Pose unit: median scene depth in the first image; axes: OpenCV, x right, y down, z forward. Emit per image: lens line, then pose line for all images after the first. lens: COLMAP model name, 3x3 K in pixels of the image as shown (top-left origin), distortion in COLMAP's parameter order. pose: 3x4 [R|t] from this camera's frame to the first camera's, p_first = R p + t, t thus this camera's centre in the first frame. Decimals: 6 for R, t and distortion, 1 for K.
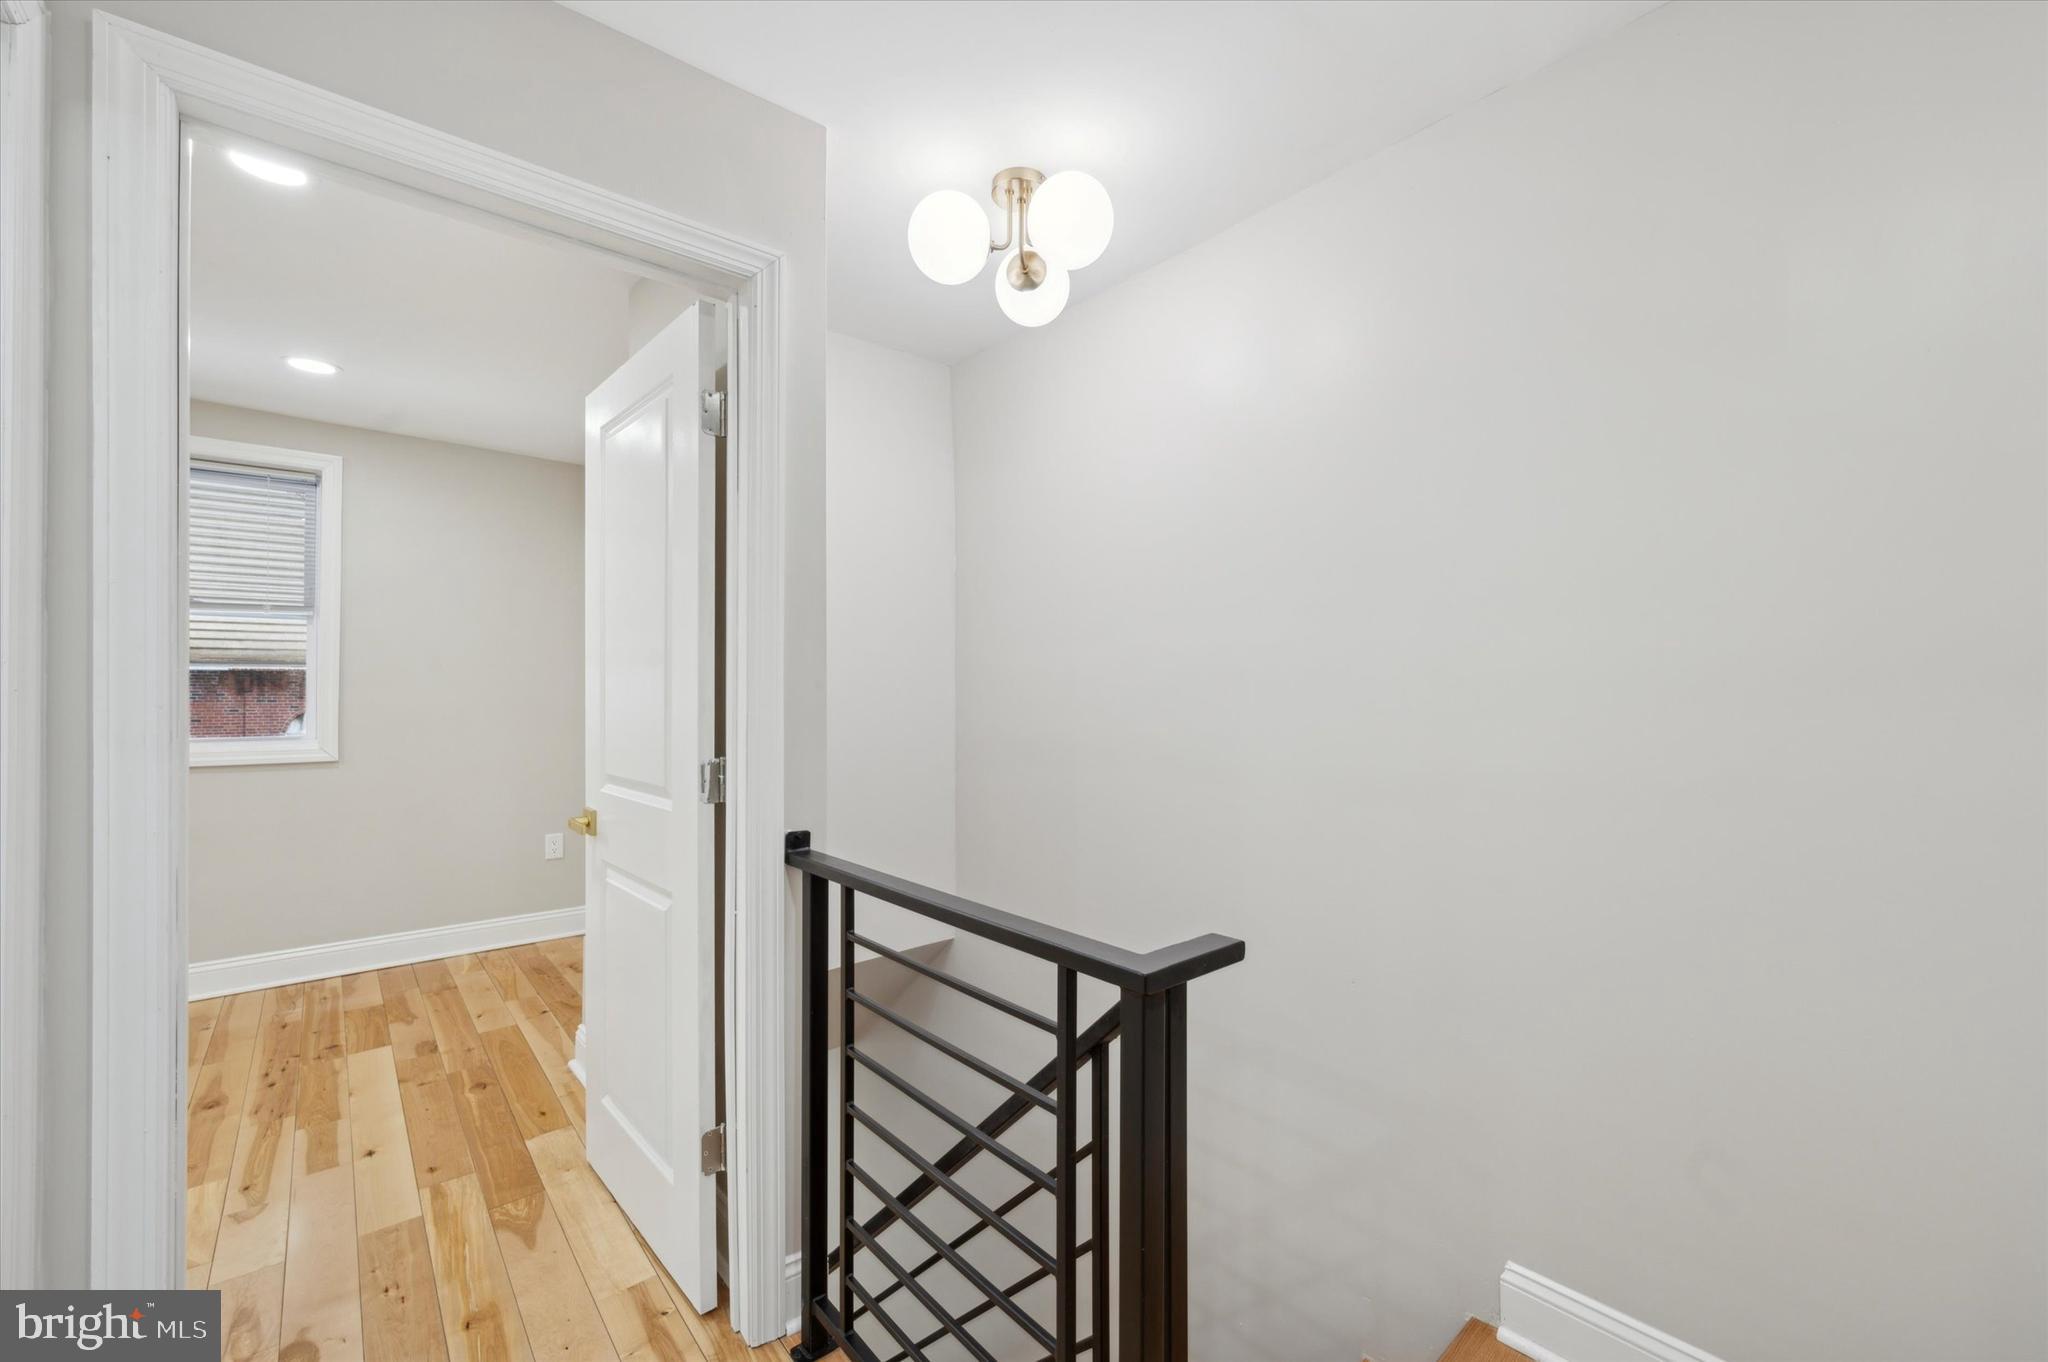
lens RADIAL K [[856.4, 0, 1026.1], [0, 856.4, 682.5], [0, 0, 1]] dist [0.007445, 0.000014]
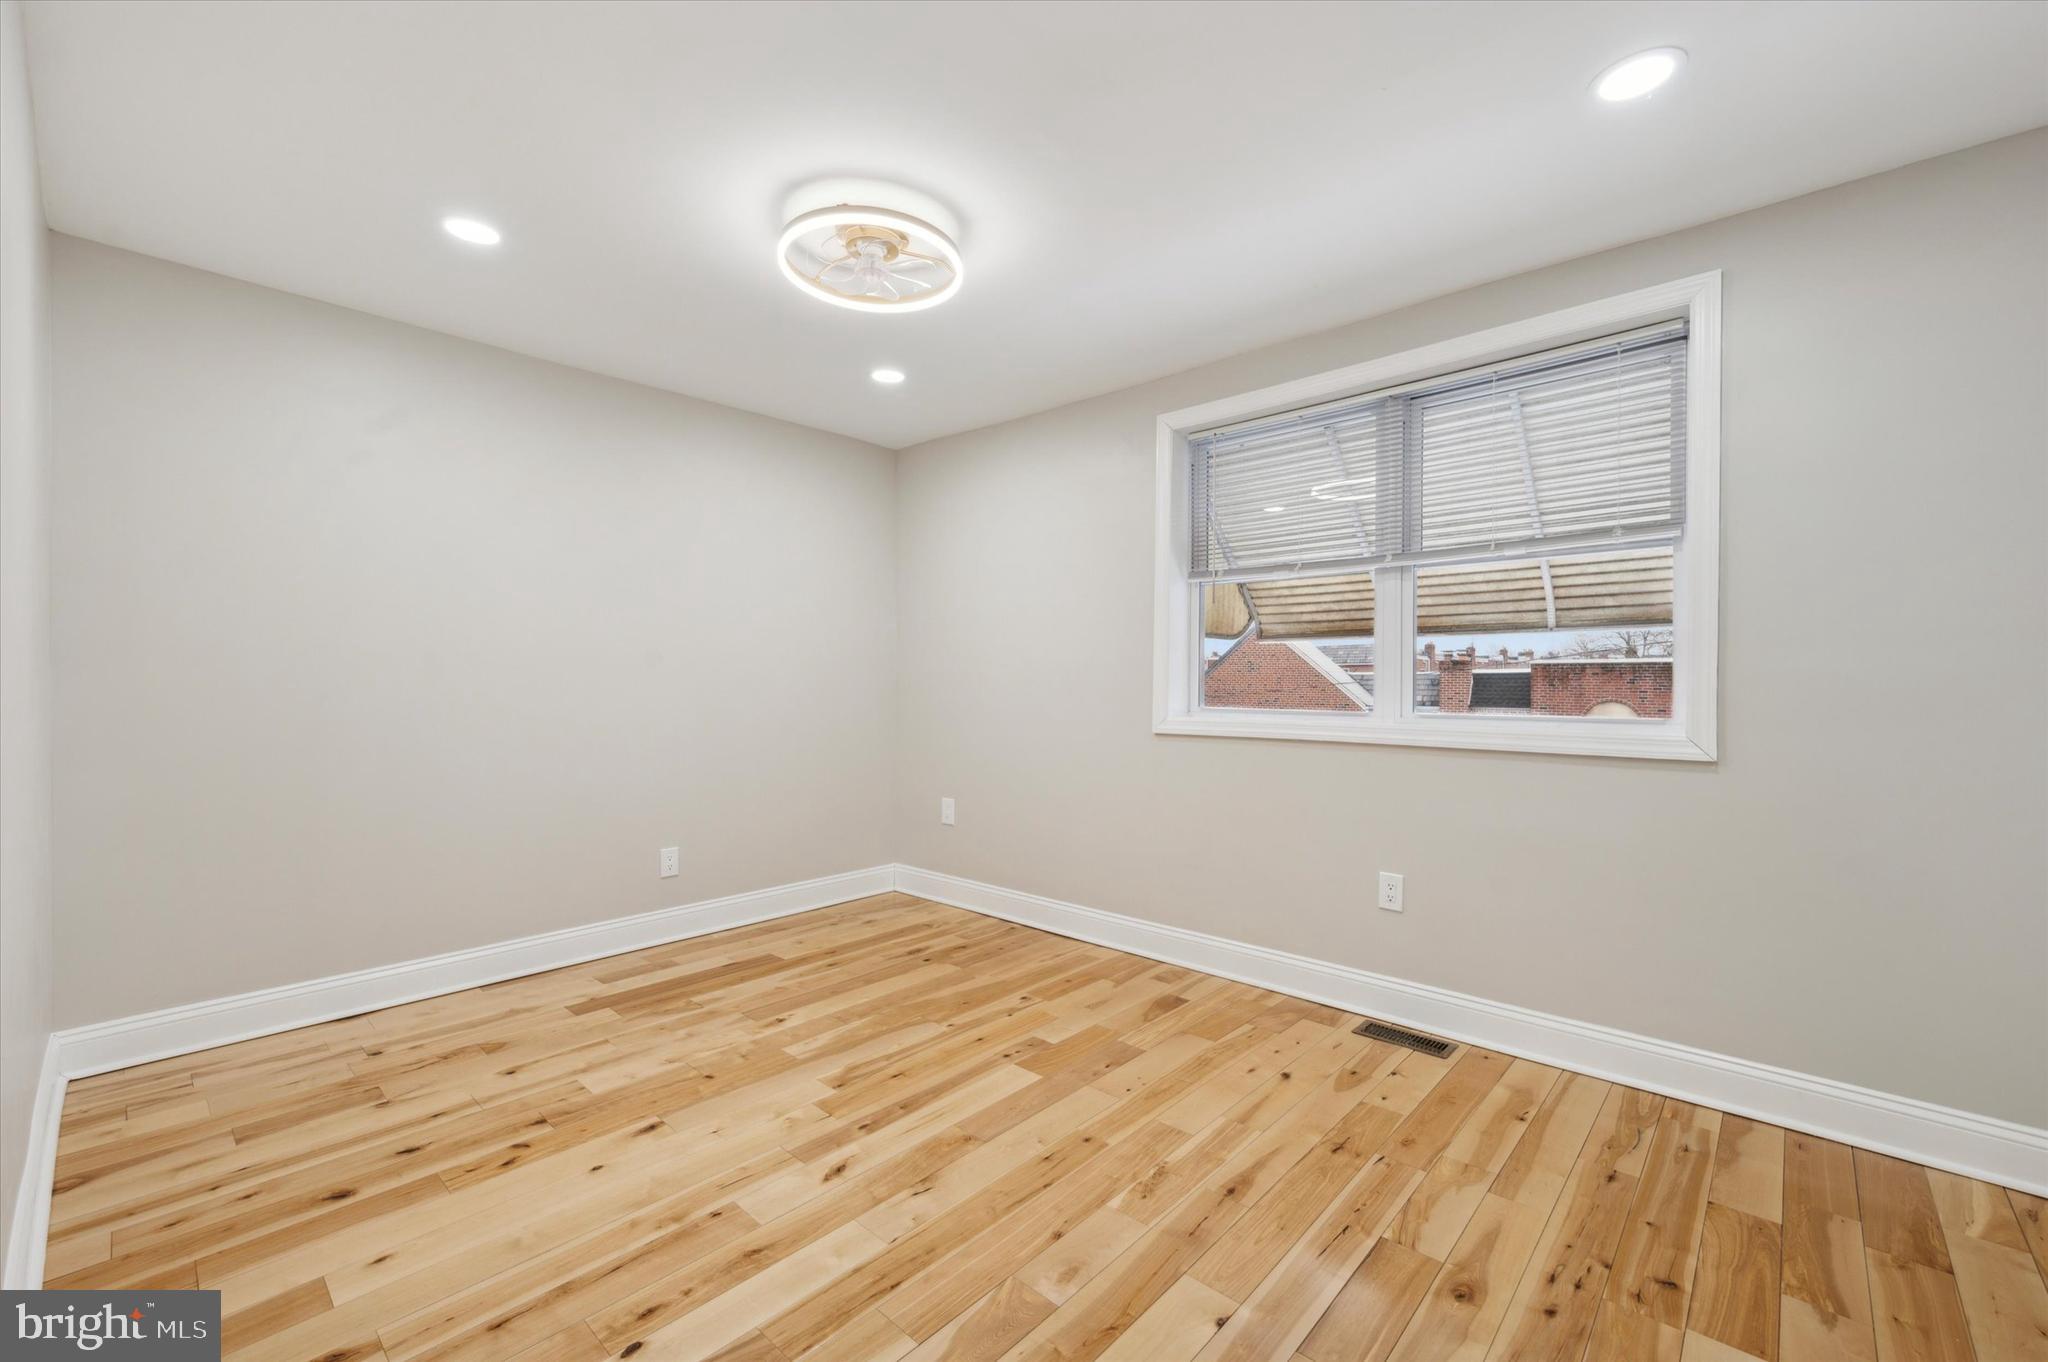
lens RADIAL K [[856.4, 0, 1016.9], [0, 856.4, 679.1], [0, 0, 1]] dist [0.007445, 0.000014]
pose [[0.145029, -0.000615, -0.989427, -0.282860], [0.007323, 0.999973, 0.000452, 0.029938], [0.989400, -0.007311, 0.145030, 0.452009]]
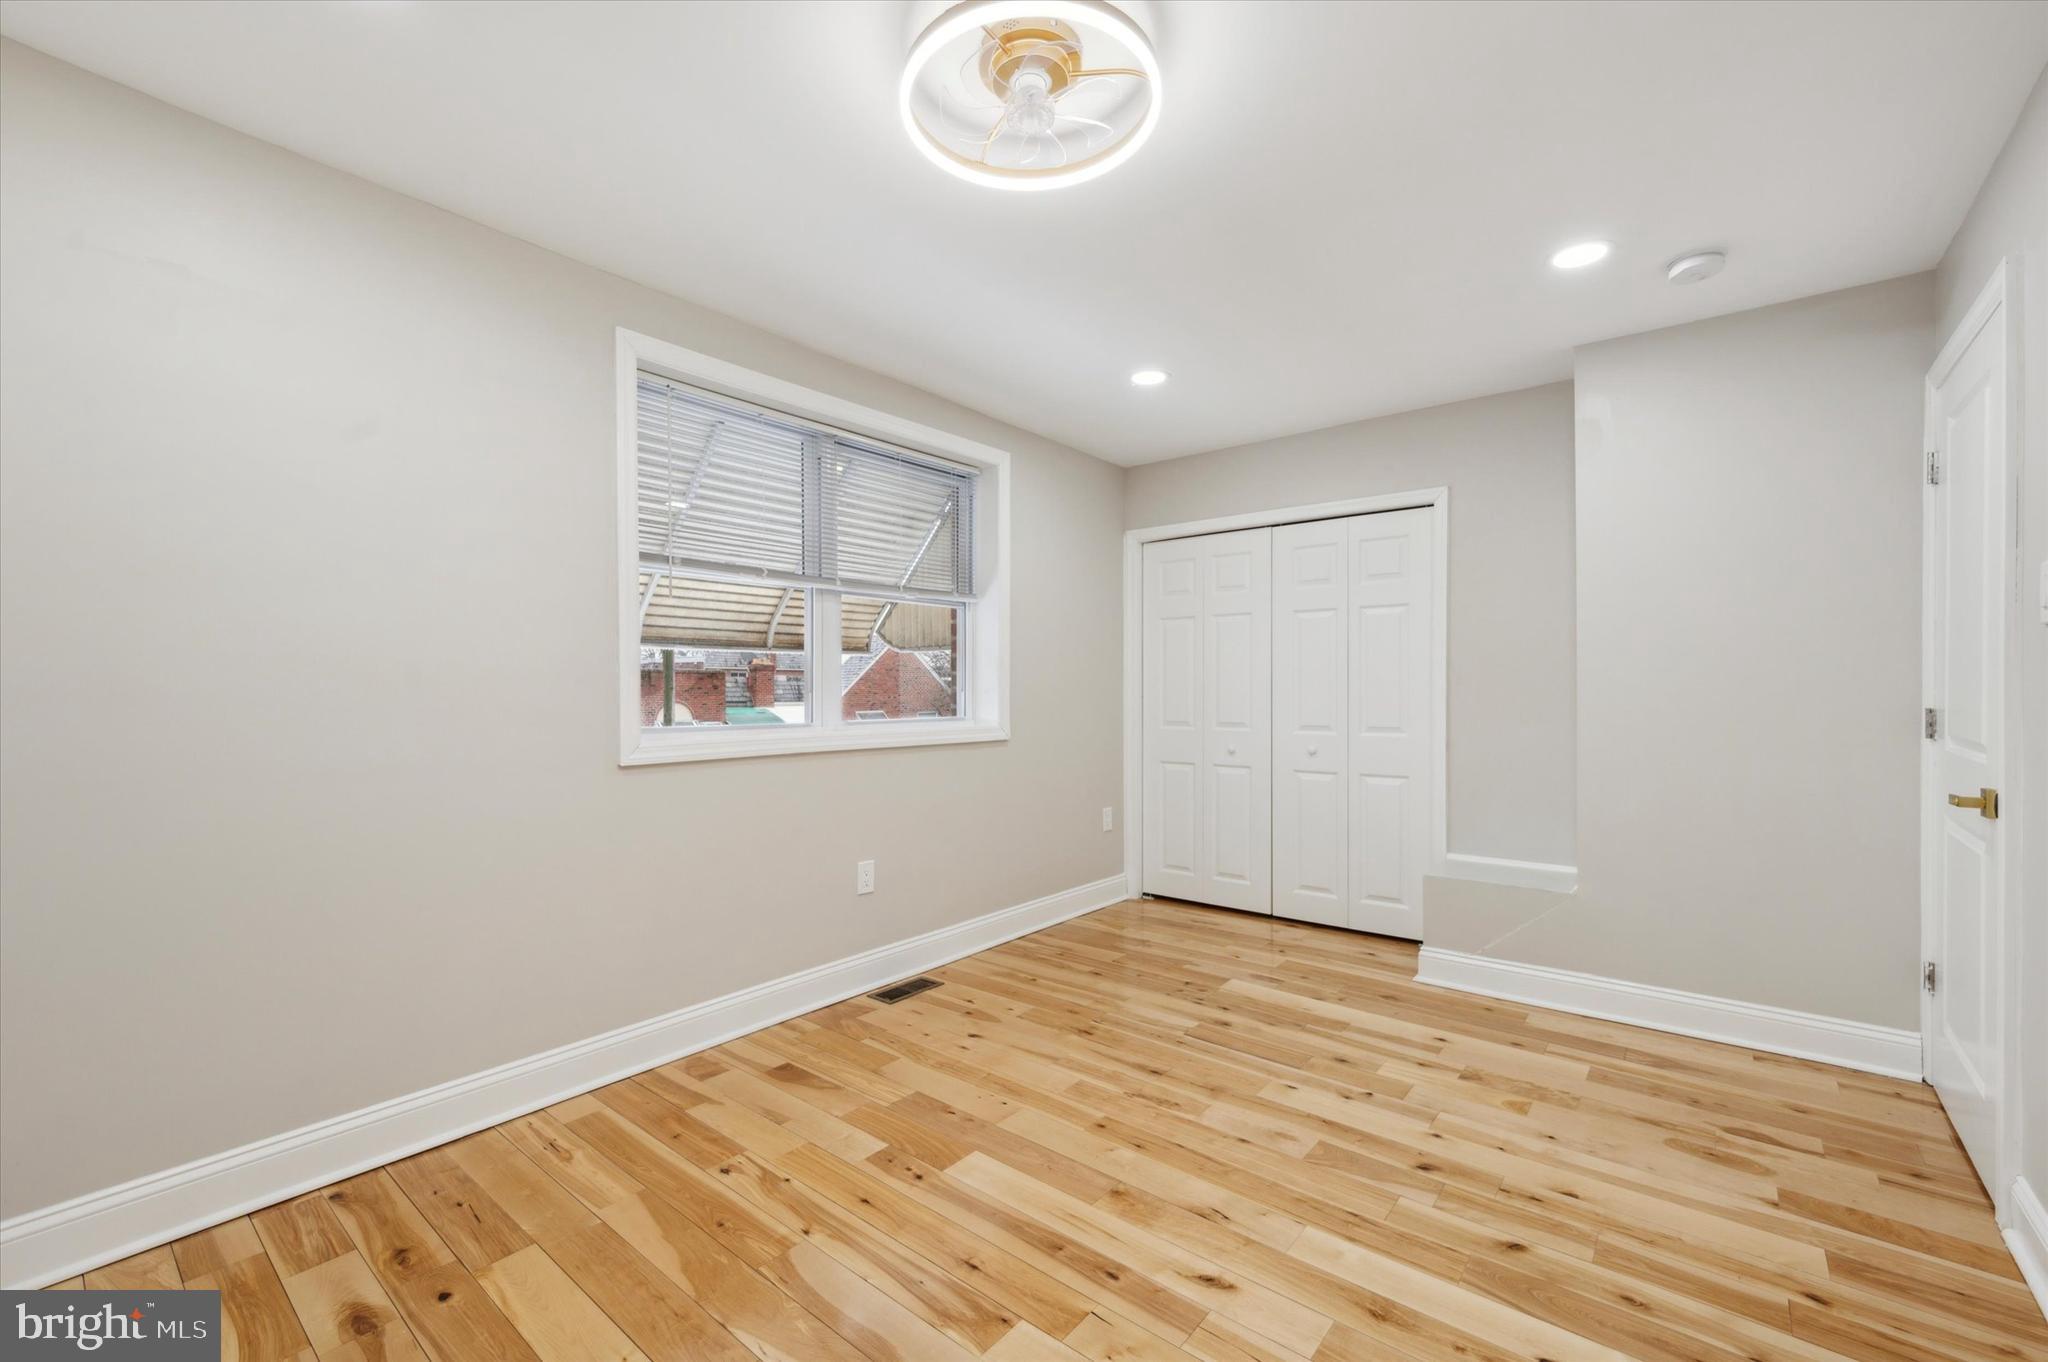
lens RADIAL K [[856.4, 0, 1037.3], [0, 856.4, 689.0], [0, 0, 1]] dist [0.007445, 0.000014]
pose [[0.974332, 0.002796, 0.225097, -1.105603], [-0.004390, 0.999969, 0.006582, 0.023139], [-0.225071, -0.007401, 0.974314, -0.051044]]
